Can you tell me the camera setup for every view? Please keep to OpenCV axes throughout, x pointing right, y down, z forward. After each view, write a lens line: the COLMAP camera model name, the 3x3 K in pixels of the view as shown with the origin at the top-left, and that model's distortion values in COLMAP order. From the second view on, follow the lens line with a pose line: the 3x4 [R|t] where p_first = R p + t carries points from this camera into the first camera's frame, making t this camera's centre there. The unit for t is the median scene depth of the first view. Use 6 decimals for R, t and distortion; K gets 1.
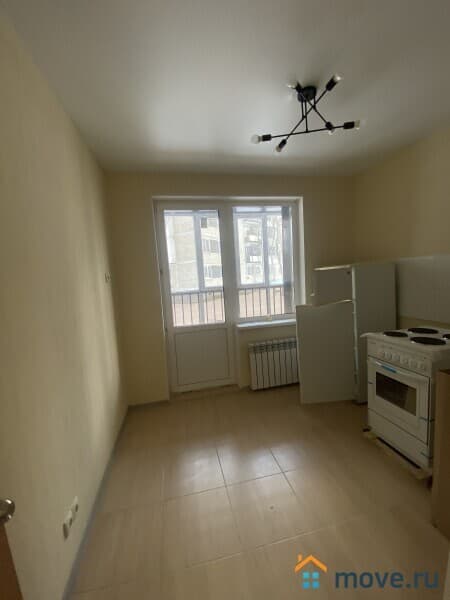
lens RADIAL K [[242.8, 0, 222.4], [0, 242.8, 297.5], [0, 0, 1]] dist [0.031789, -0.025140]
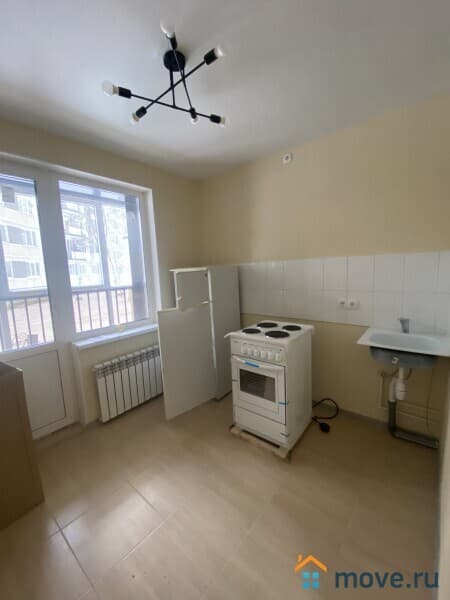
lens RADIAL K [[242.8, 0, 222.4], [0, 242.8, 297.5], [0, 0, 1]] dist [0.031789, -0.025140]
pose [[0.785456, -0.046676, 0.617155, -0.061283], [0.047290, 0.998763, 0.015351, -0.022823], [-0.617108, 0.017128, 0.786692, 0.199893]]
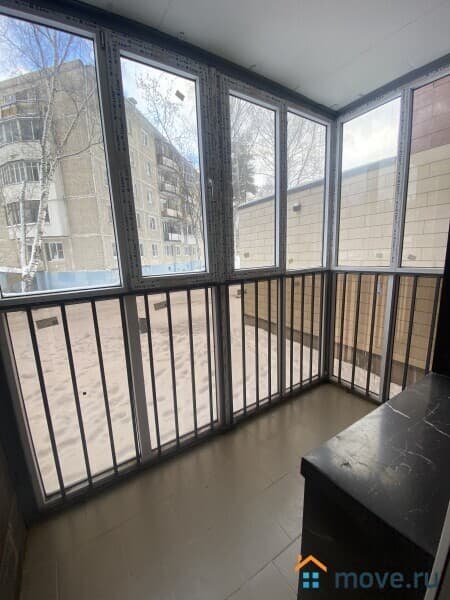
lens RADIAL K [[242.8, 0, 222.4], [0, 242.8, 297.5], [0, 0, 1]] dist [0.031789, -0.025140]
pose [[0.937070, -0.030210, 0.347832, -0.185288], [0.004866, 0.997283, 0.073508, -0.083289], [-0.349107, -0.067189, 0.934671, 1.394501]]
